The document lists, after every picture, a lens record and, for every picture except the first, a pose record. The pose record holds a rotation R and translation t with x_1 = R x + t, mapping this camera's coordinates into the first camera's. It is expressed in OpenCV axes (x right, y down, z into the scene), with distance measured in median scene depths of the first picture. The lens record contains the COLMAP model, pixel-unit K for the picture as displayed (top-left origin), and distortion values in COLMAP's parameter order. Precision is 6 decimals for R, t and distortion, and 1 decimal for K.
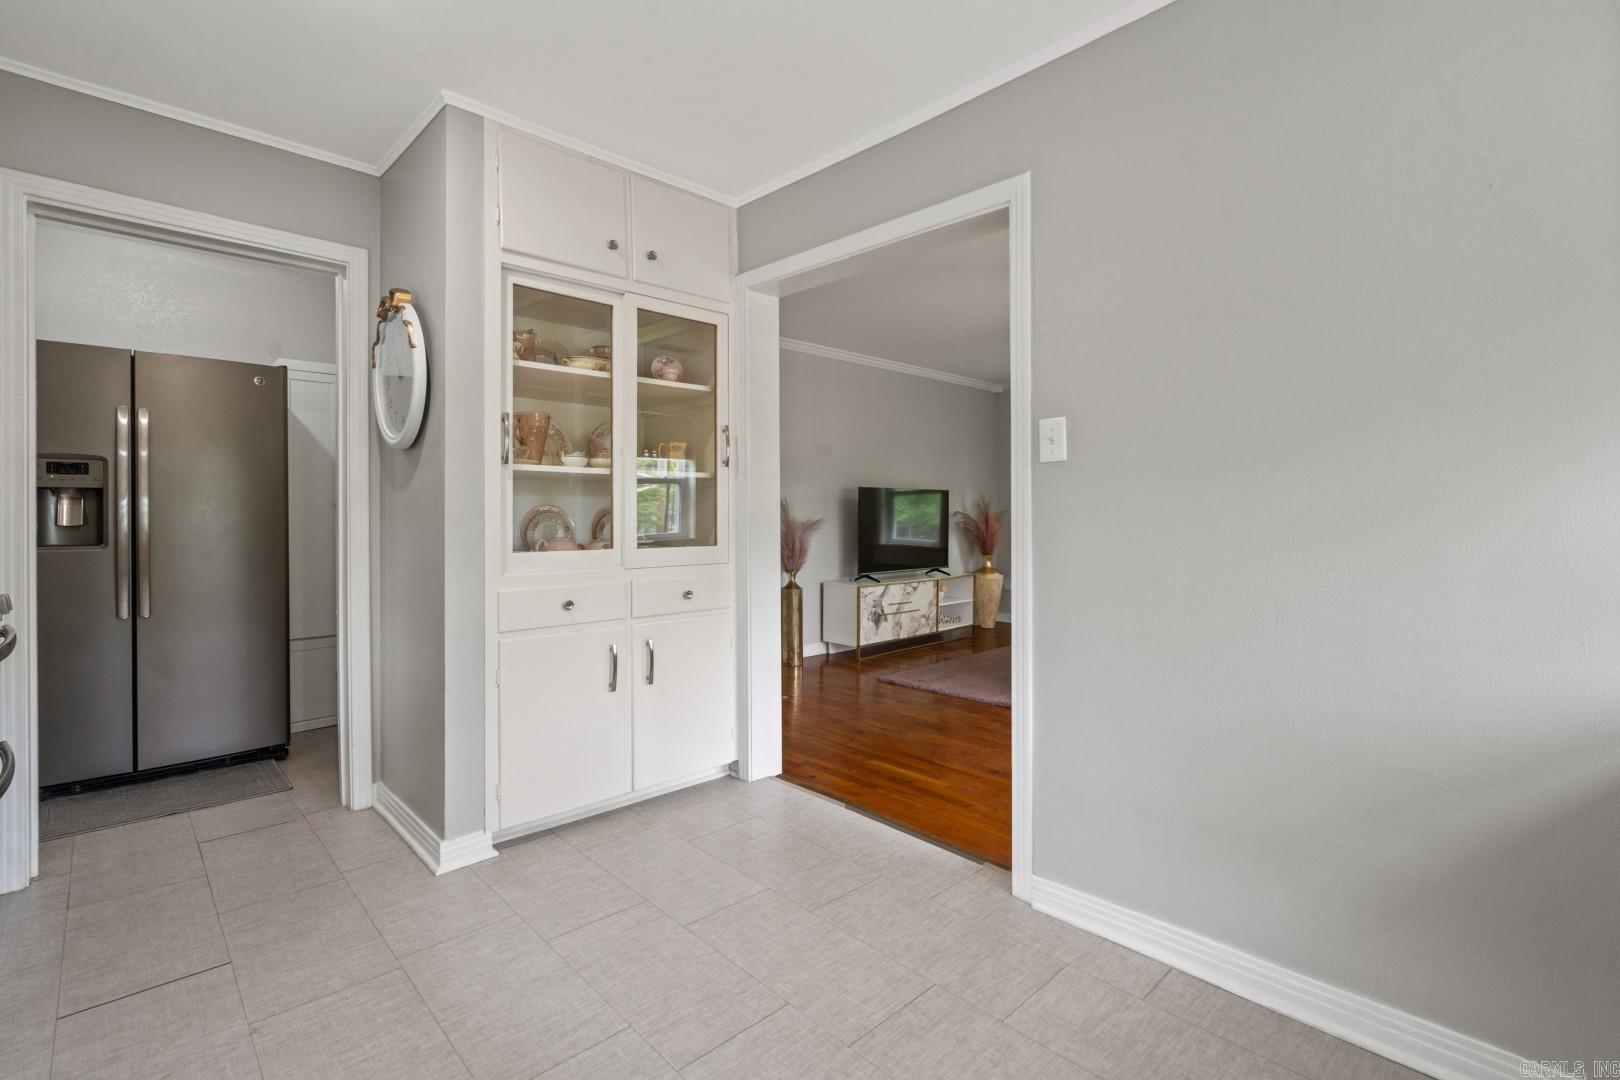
lens RADIAL K [[744.0, 0, 807.8], [0, 744.0, 517.2], [0, 0, 1]] dist [0.000625, 0.000214]
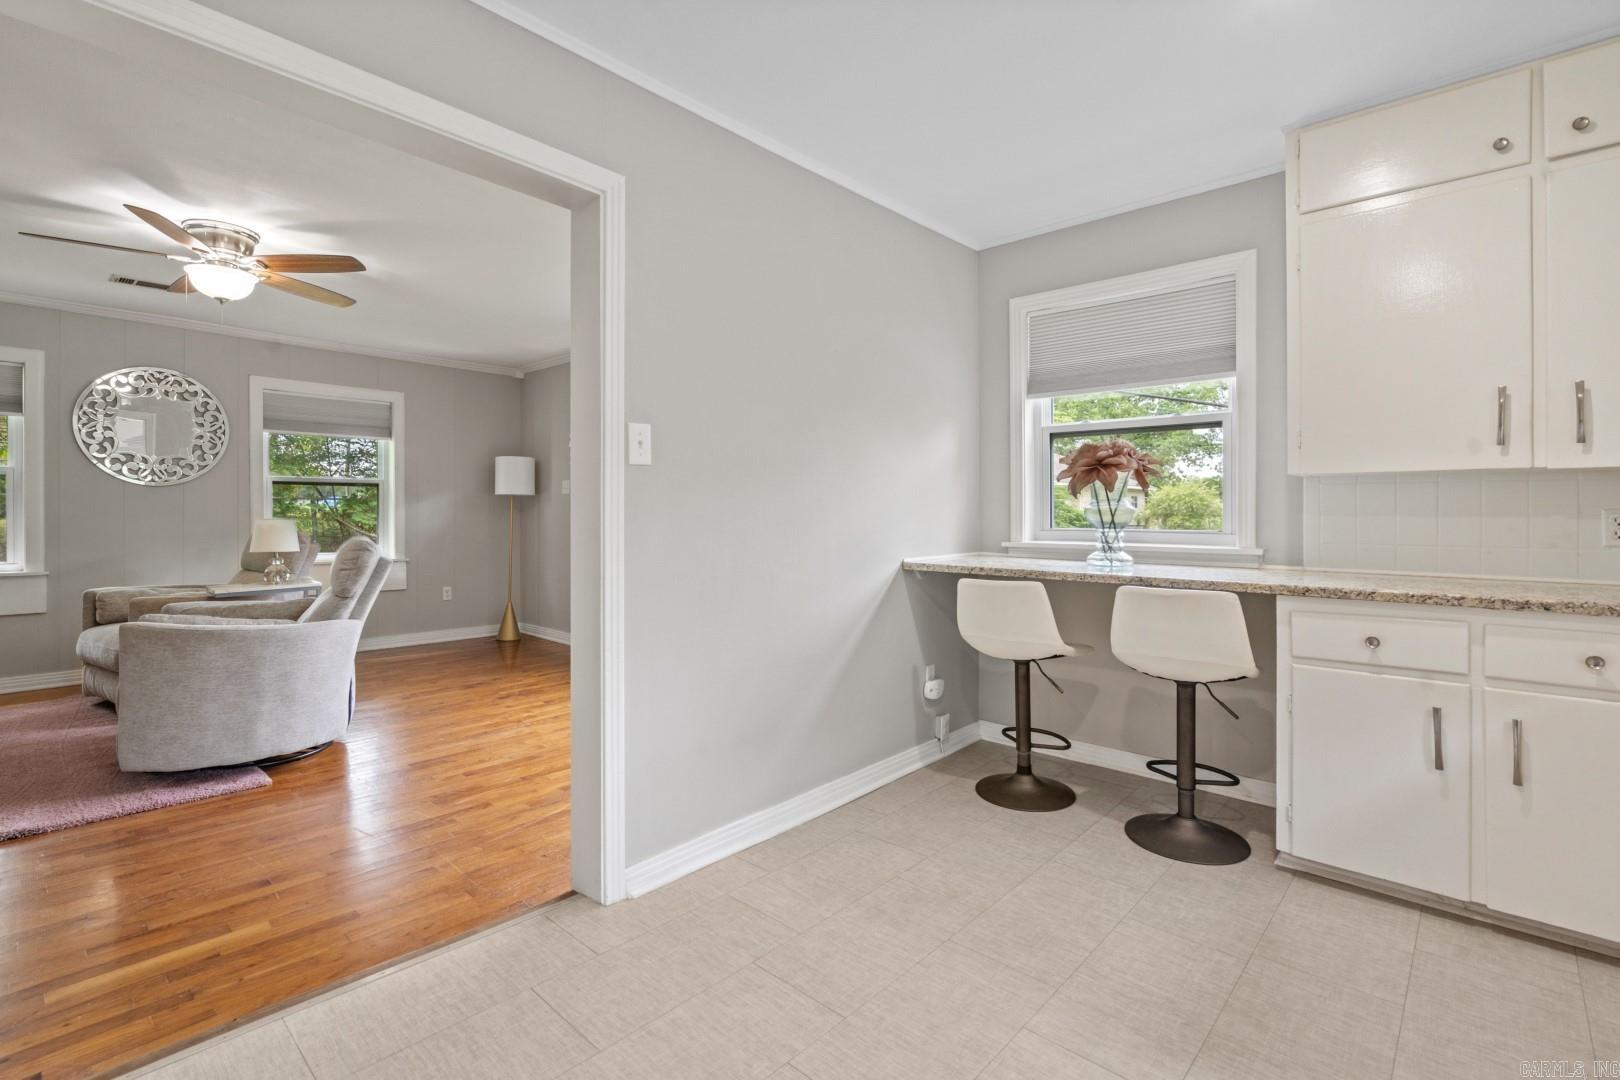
lens RADIAL K [[746.0, 0, 807.4], [0, 746.0, 508.9], [0, 0, 1]] dist [0.000877, 0.000212]
pose [[-0.062690, 0.003800, 0.998026, -0.284470], [0.001188, 0.999992, -0.003733, -0.002701], [-0.998032, 0.000952, -0.062694, 0.317273]]
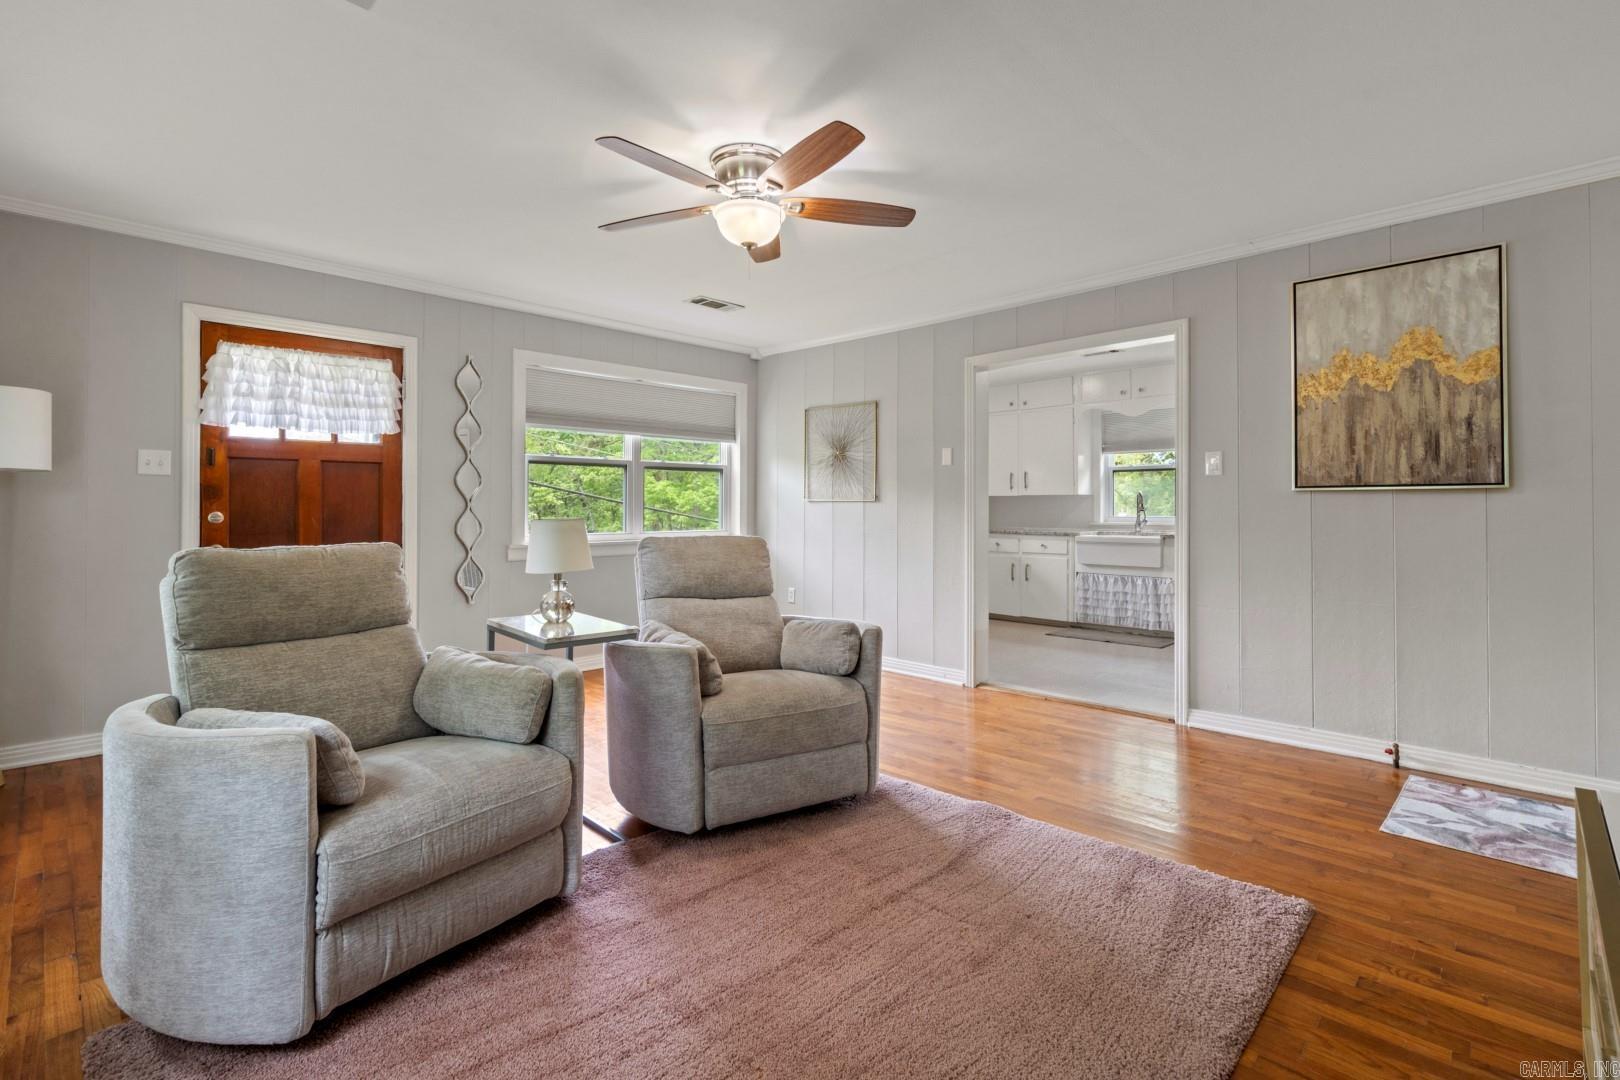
lens RADIAL K [[751.1, 0, 813.2], [0, 751.1, 500.7], [0, 0, 1]] dist [-0.003321, -0.000137]
pose [[-0.999104, -0.001313, -0.042306, 0.356305], [-0.000990, 0.999970, -0.007660, -0.004101], [0.042314, -0.007612, -0.999075, 1.282533]]
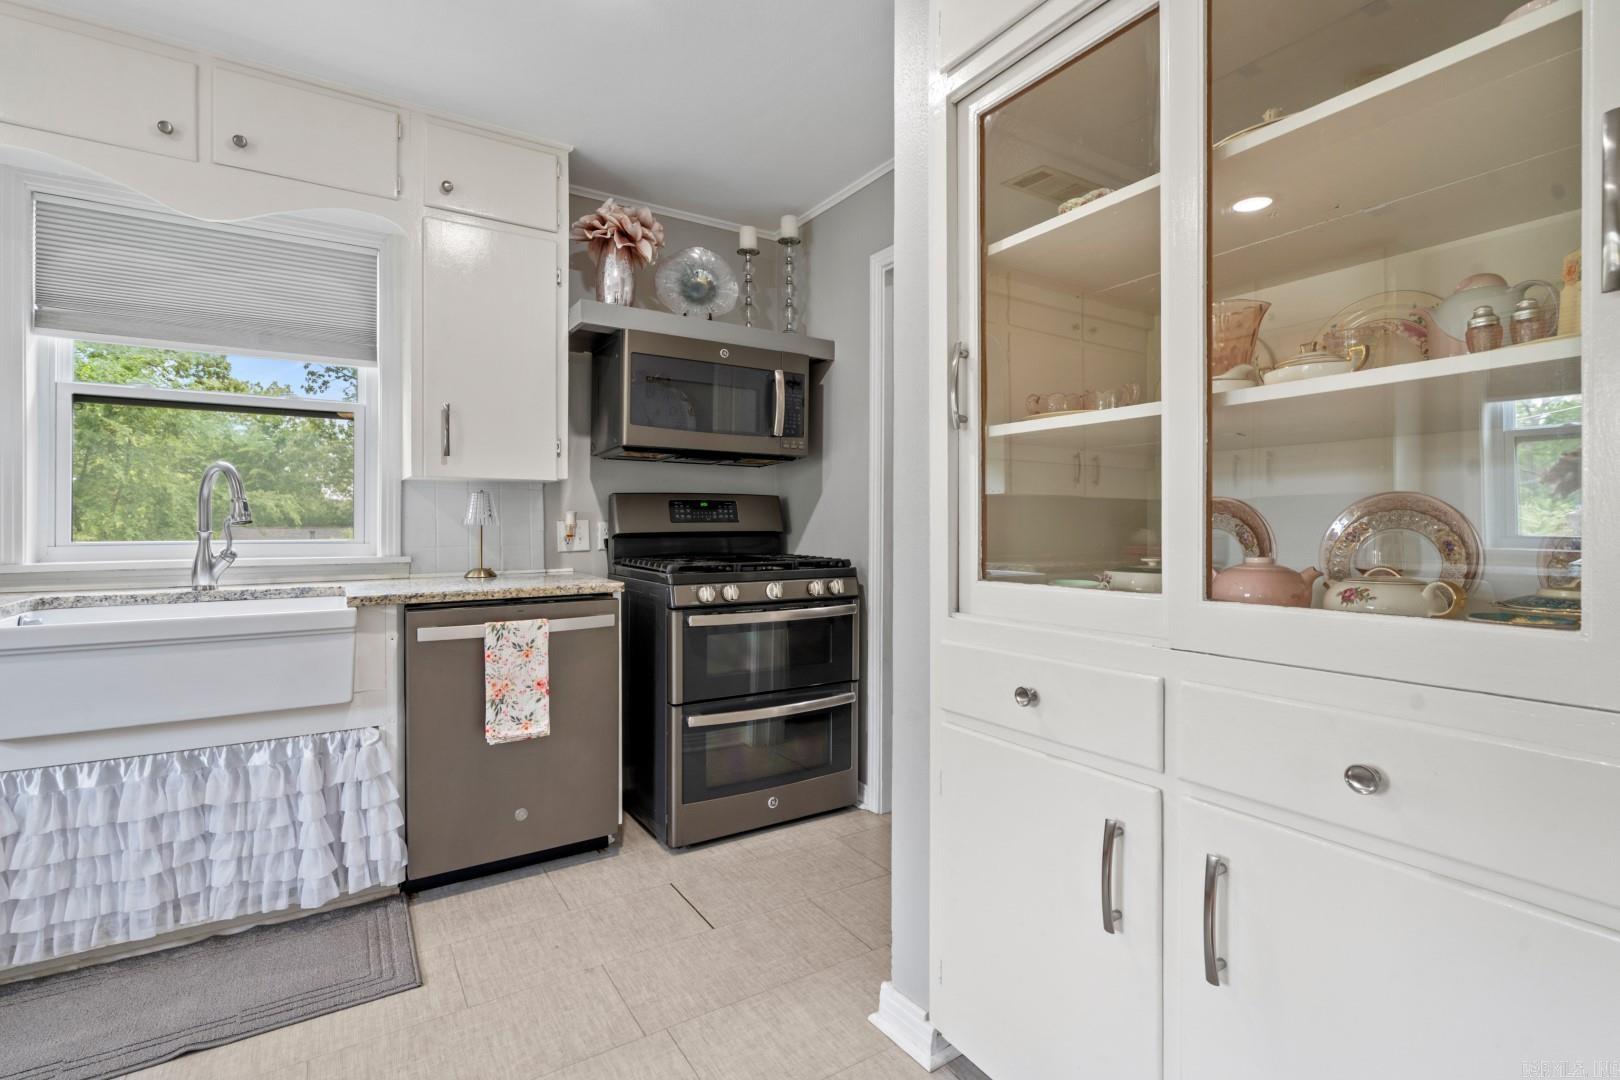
lens RADIAL K [[750.3, 0, 798.4], [0, 750.3, 525.2], [0, 0, 1]] dist [-0.001743, -0.000133]
pose [[-0.196905, -0.002268, -0.980420, 0.092333], [-0.002703, 0.999995, -0.001771, 0.002944], [0.980419, 0.002301, -0.196910, 0.443716]]
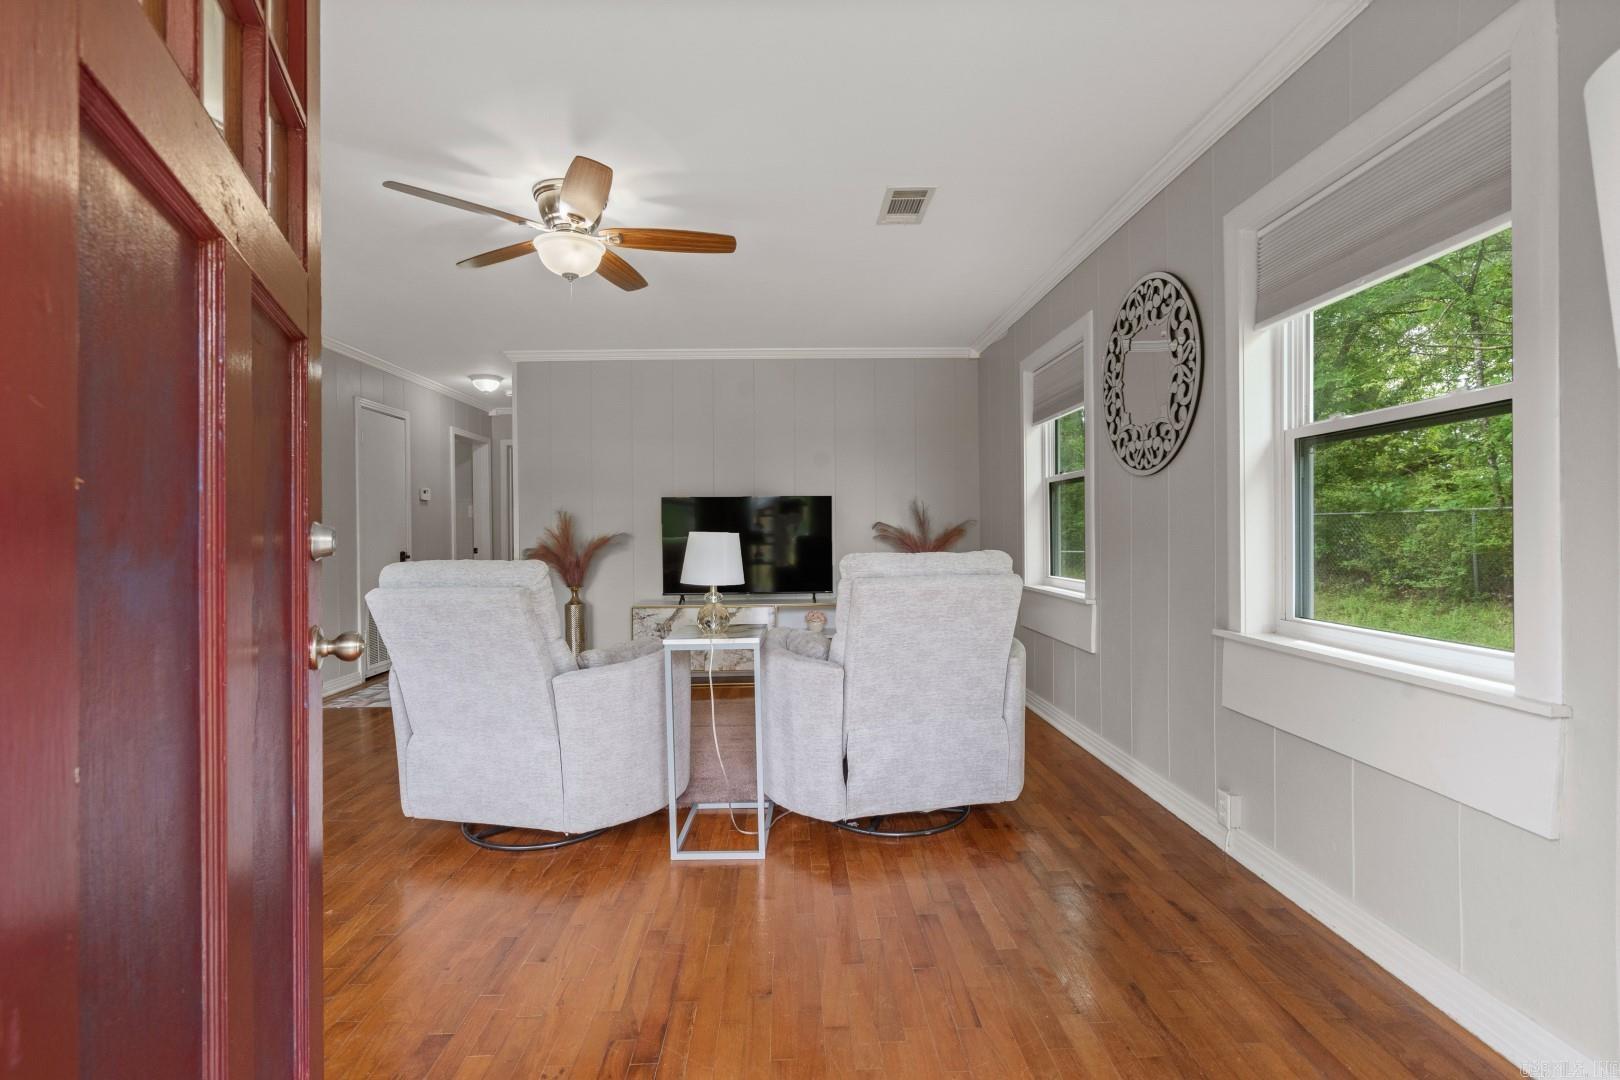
lens RADIAL K [[729.0, 0, 800.1], [0, 729.0, 538.0], [0, 0, 1]] dist [-0.000375, -0.000059]
pose [[0.735882, -0.002037, -0.677106, 0.855116], [0.006926, 0.999966, 0.004519, 0.005925], [0.677074, -0.008015, 0.735871, 0.493456]]
